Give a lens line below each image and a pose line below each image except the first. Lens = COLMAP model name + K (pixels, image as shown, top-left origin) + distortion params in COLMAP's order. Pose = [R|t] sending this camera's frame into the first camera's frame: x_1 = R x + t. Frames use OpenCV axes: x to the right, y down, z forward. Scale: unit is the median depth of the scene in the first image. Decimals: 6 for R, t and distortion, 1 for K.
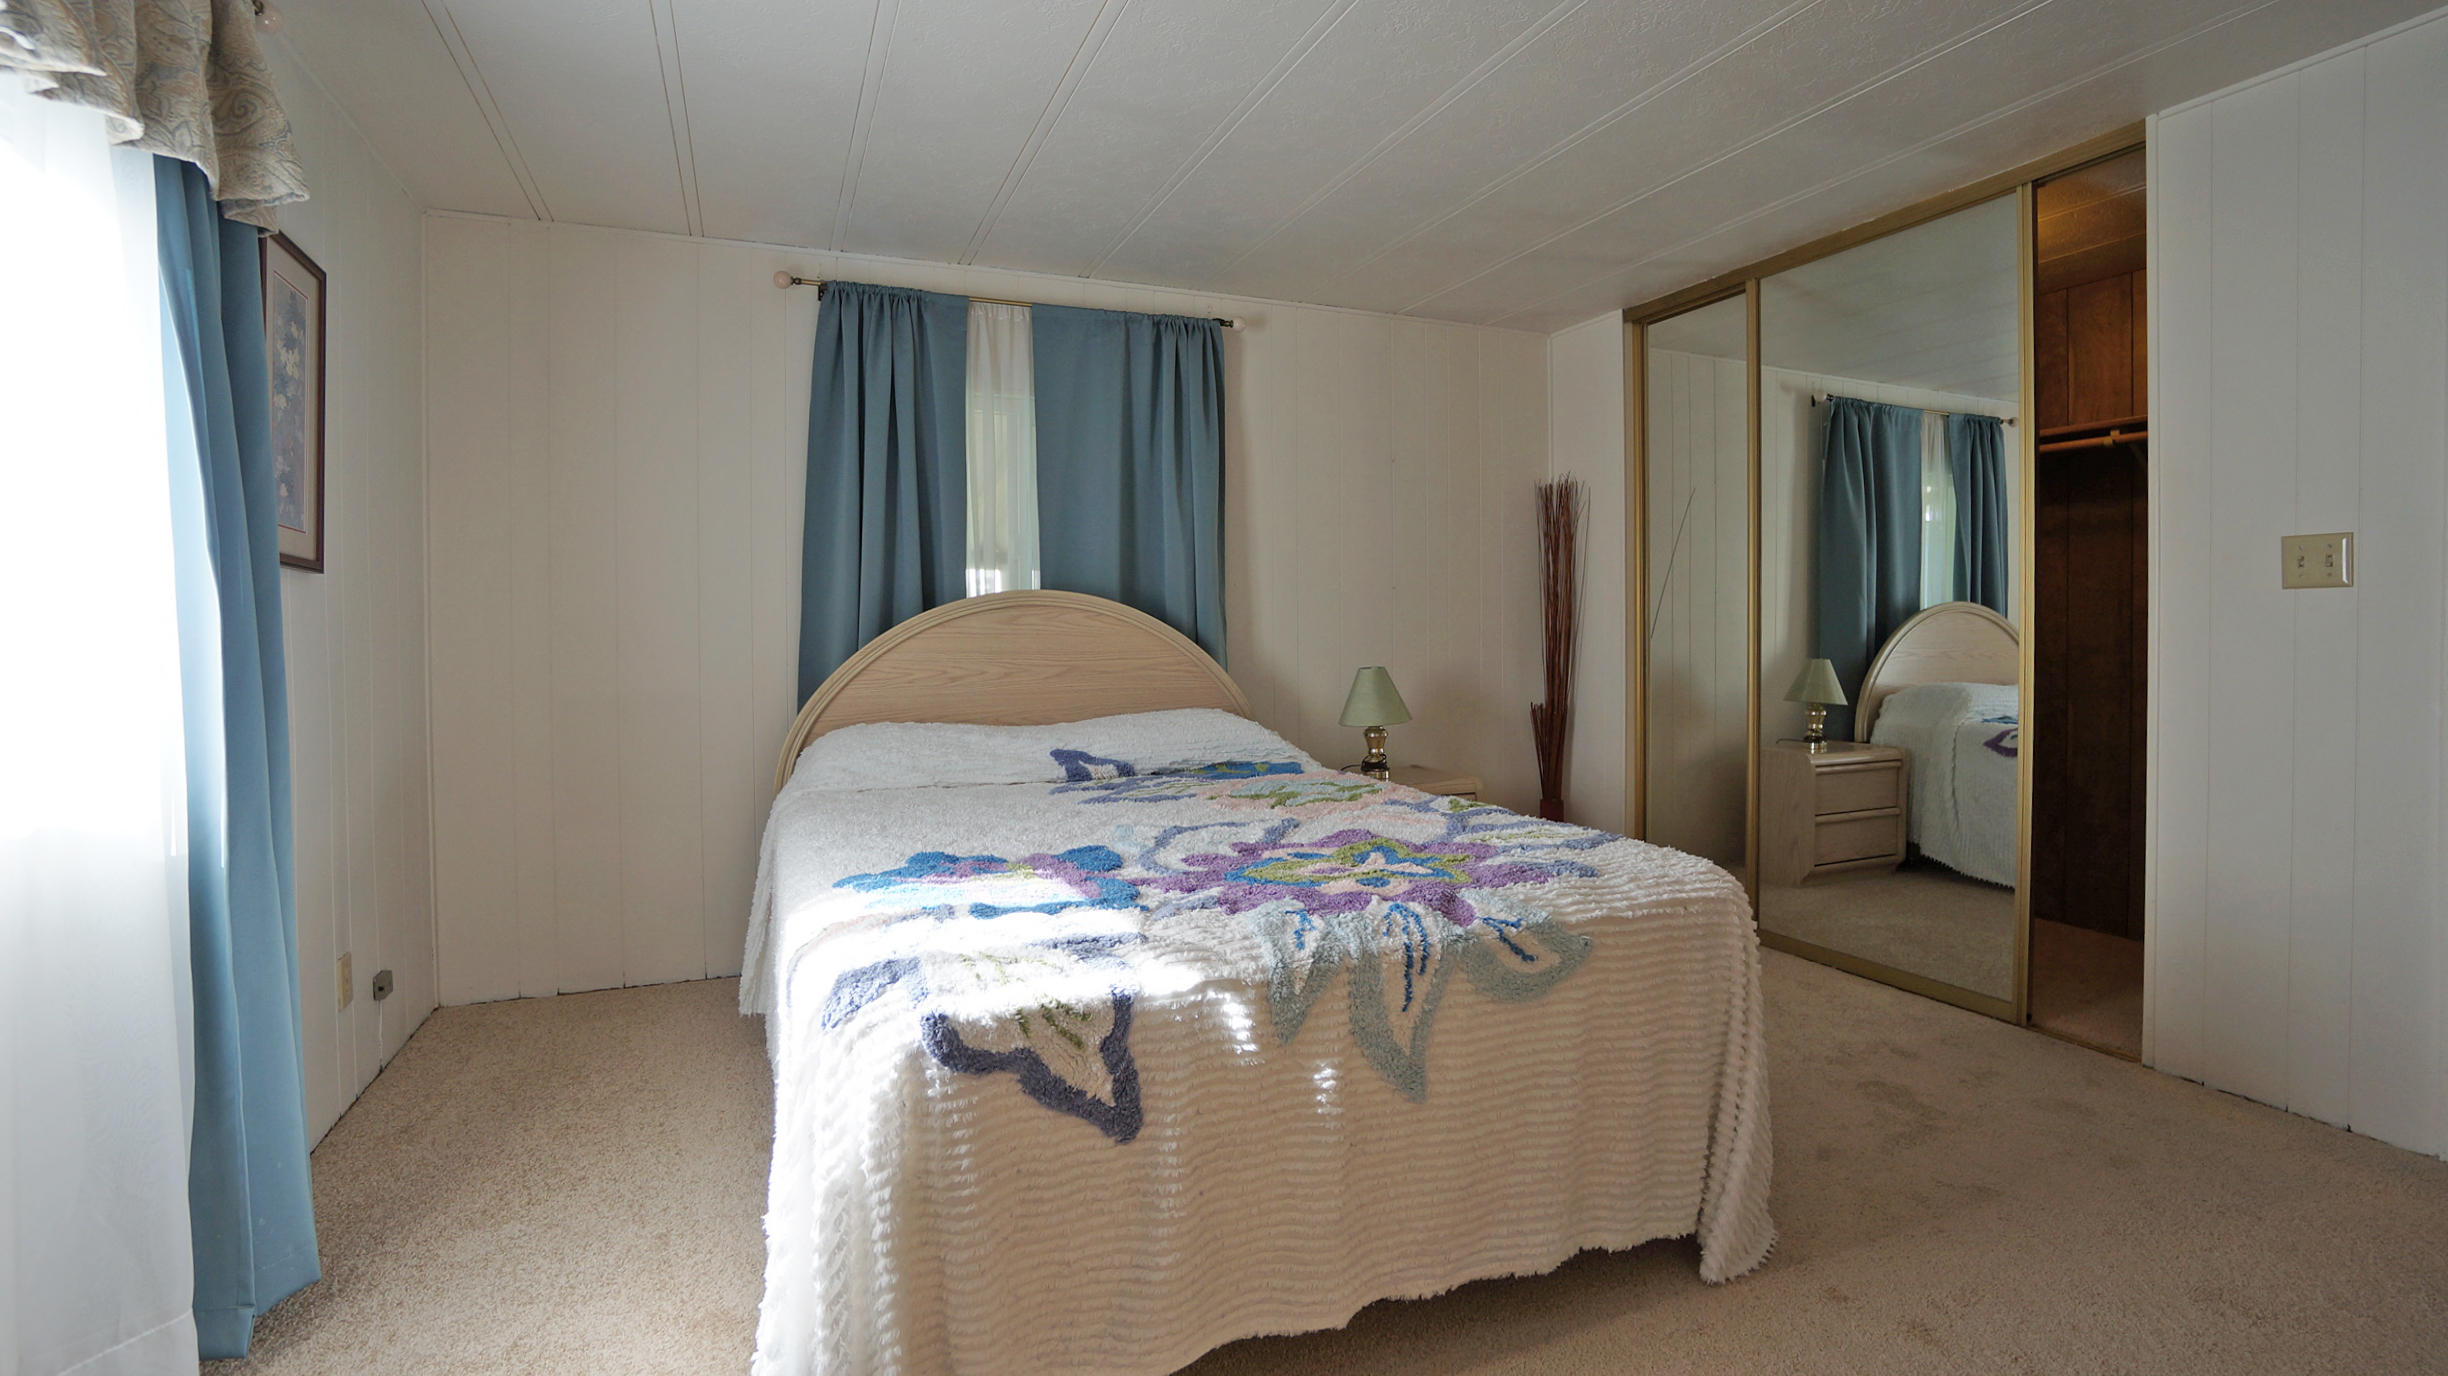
lens RADIAL K [[1092.5, 0, 1207.6], [0, 1092.5, 639.7], [0, 0, 1]] dist [-0.000985, 0.000156]
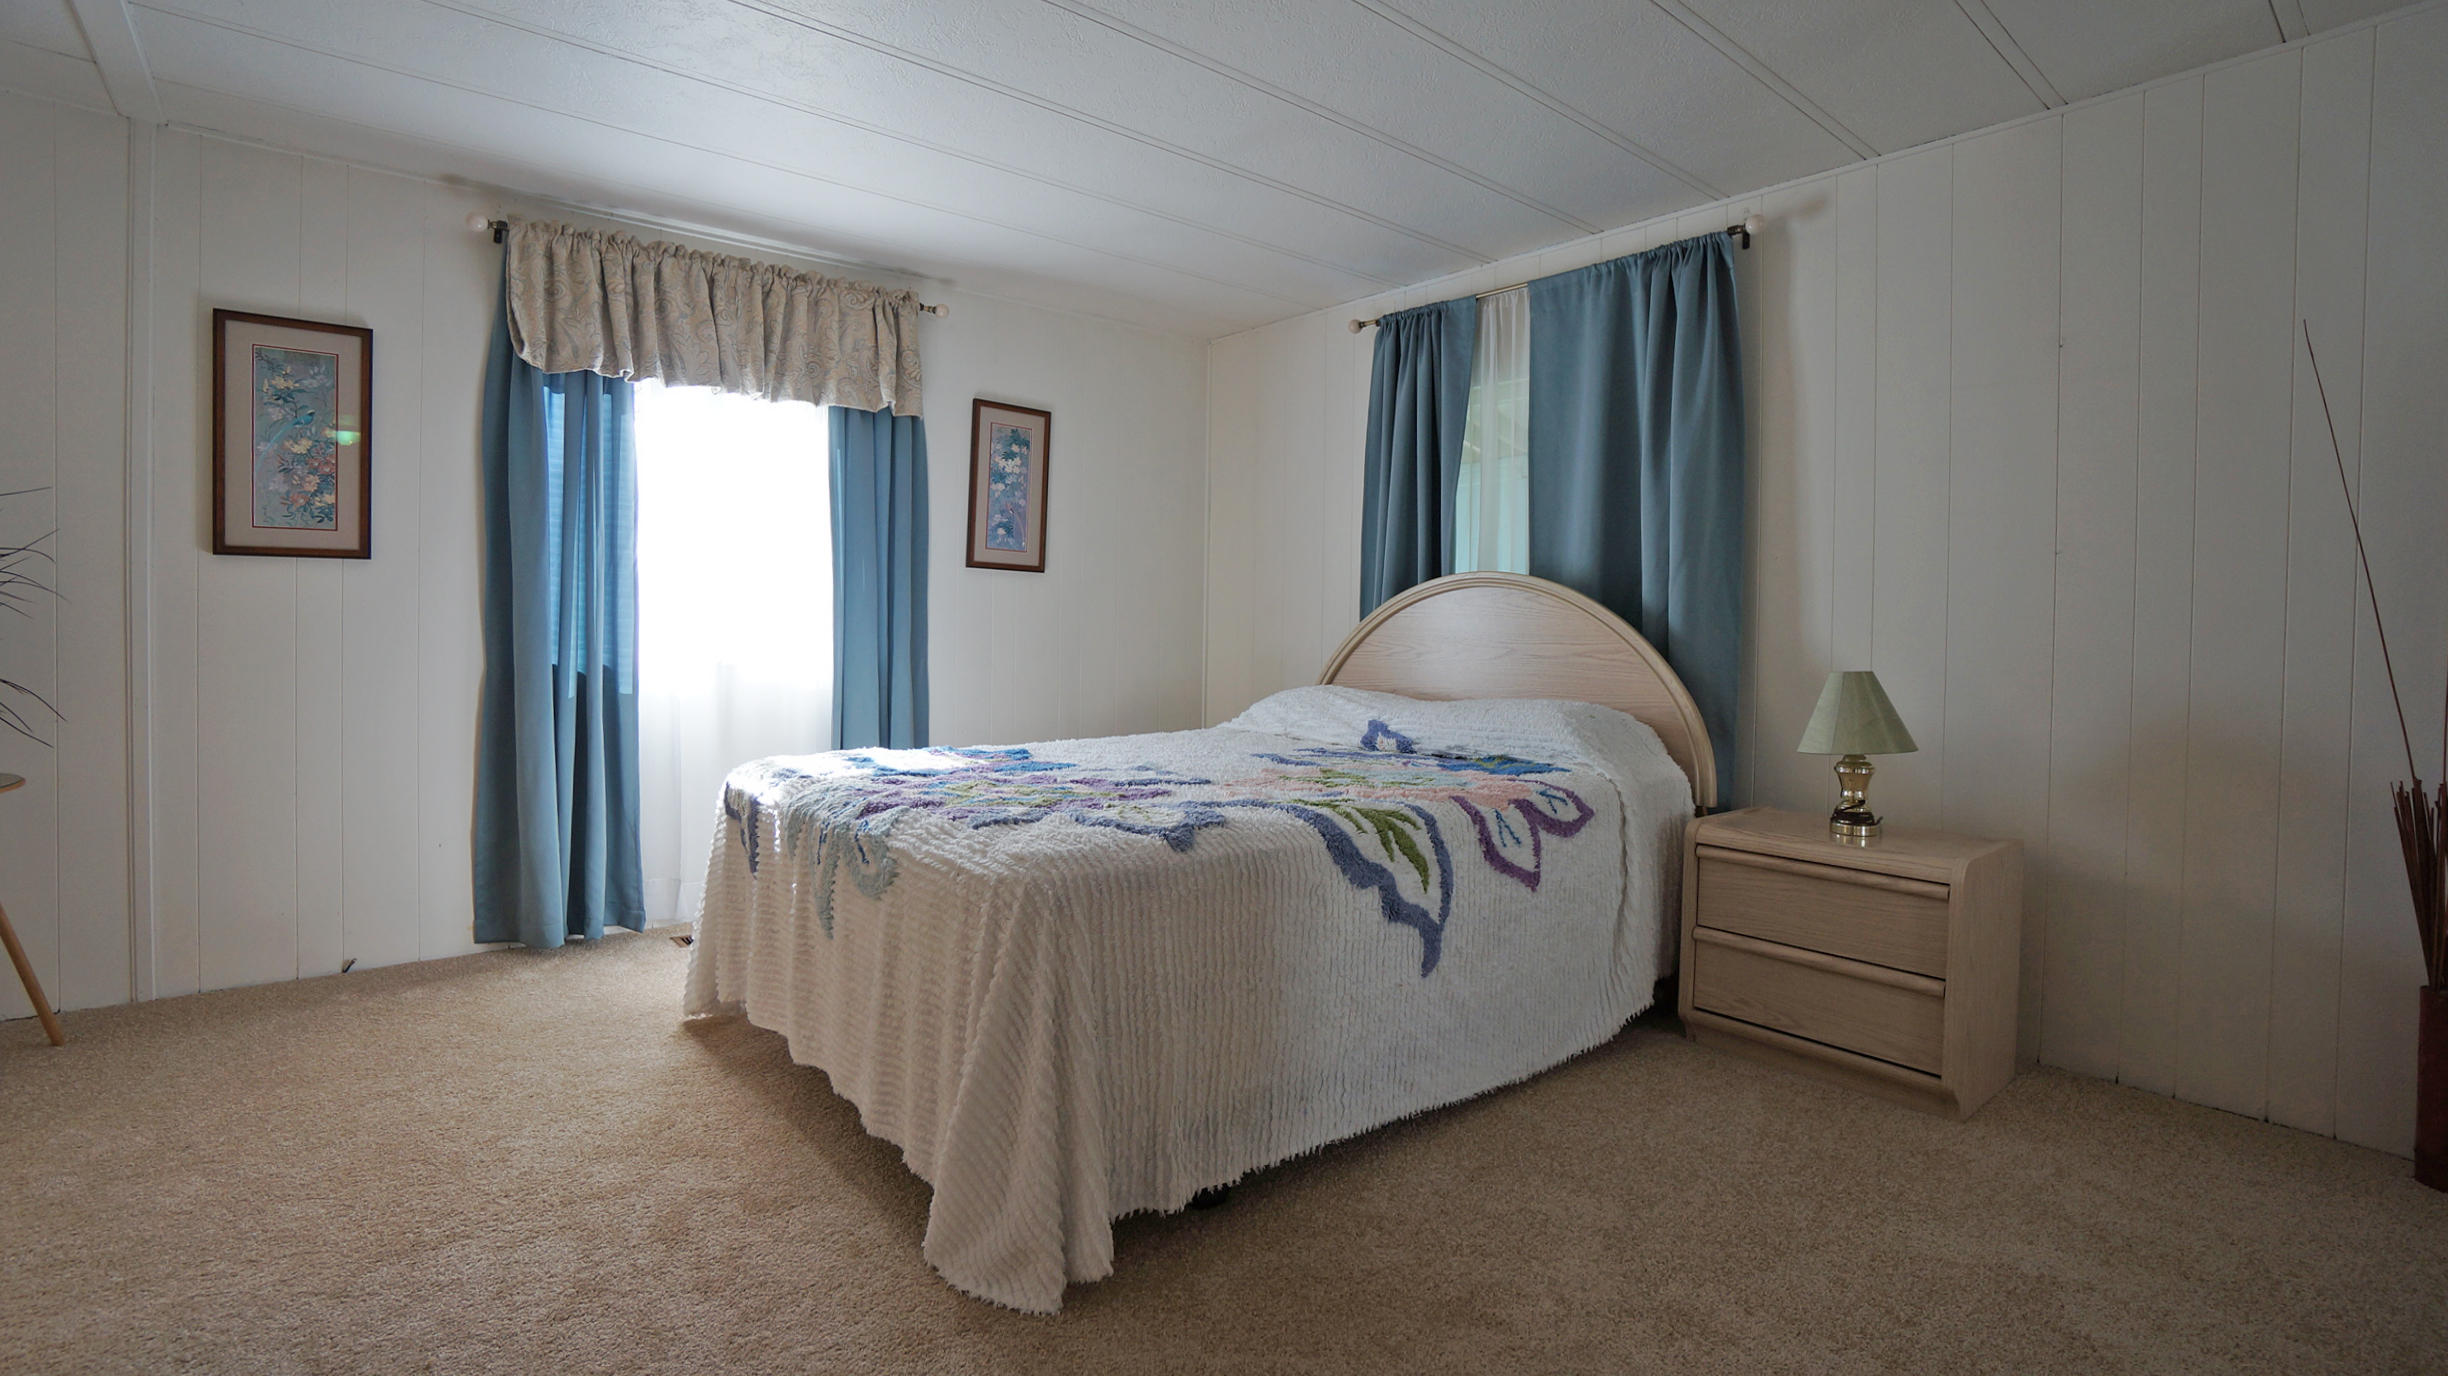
lens RADIAL K [[1092.5, 0, 1207.6], [0, 1092.5, 639.7], [0, 0, 1]] dist [-0.000985, 0.000156]
pose [[0.352001, 0.034901, -0.935349, 0.683188], [-0.029125, 0.999229, 0.026324, -0.002104], [0.935546, 0.017976, 0.352747, 0.387974]]
